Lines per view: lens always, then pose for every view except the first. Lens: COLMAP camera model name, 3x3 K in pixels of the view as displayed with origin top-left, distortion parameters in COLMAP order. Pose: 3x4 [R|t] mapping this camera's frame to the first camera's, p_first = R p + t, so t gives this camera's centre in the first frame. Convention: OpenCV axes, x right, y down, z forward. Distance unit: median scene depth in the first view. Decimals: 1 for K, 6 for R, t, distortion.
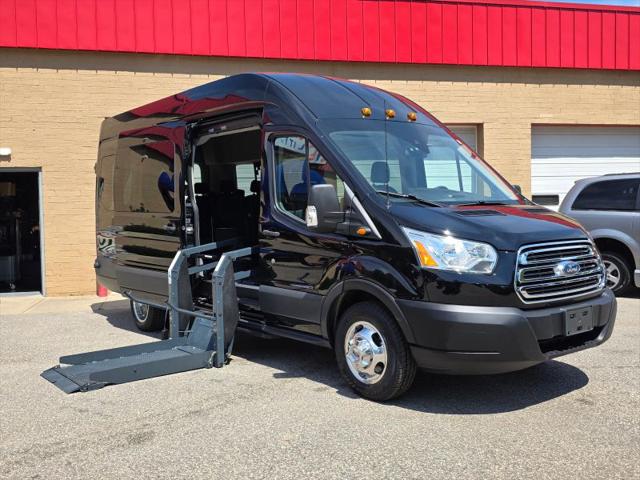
lens RADIAL K [[617.1, 0, 318.3], [0, 617.1, 241.7], [0, 0, 1]] dist [0.037635, 0.000000]
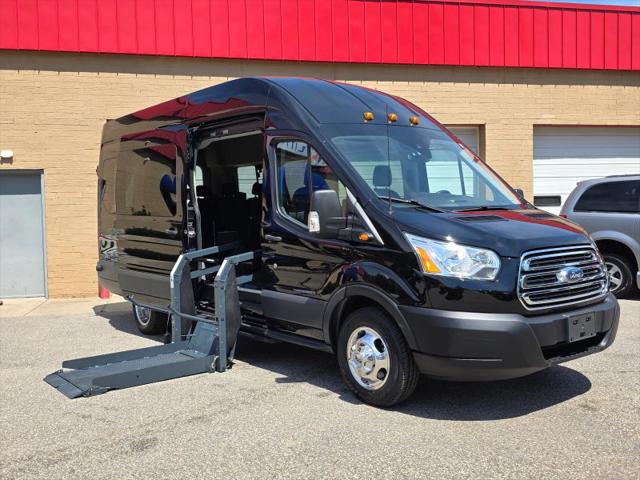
lens RADIAL K [[617.1, 0, 317.2], [0, 617.1, 243.3], [0, 0, 1]] dist [0.037635, 0.000000]
pose [[0.999992, -0.001016, -0.003836, -0.001417], [0.001031, 0.999992, 0.003907, -0.008715], [0.003832, -0.003911, 0.999985, 0.000312]]
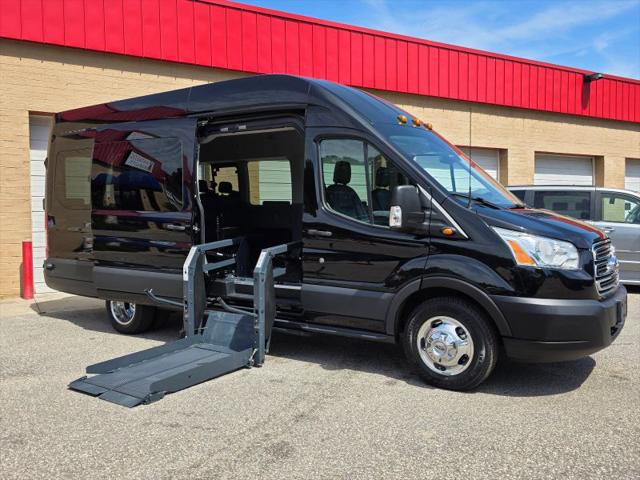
lens RADIAL K [[541.0, 0, 316.2], [0, 541.0, 244.1], [0, 0, 1]] dist [0.028593, -0.018169]
pose [[0.959182, -0.000790, 0.282789, -0.323089], [-0.000592, 0.999988, 0.004803, 0.000748], [-0.282790, -0.004774, 0.959170, 0.140002]]
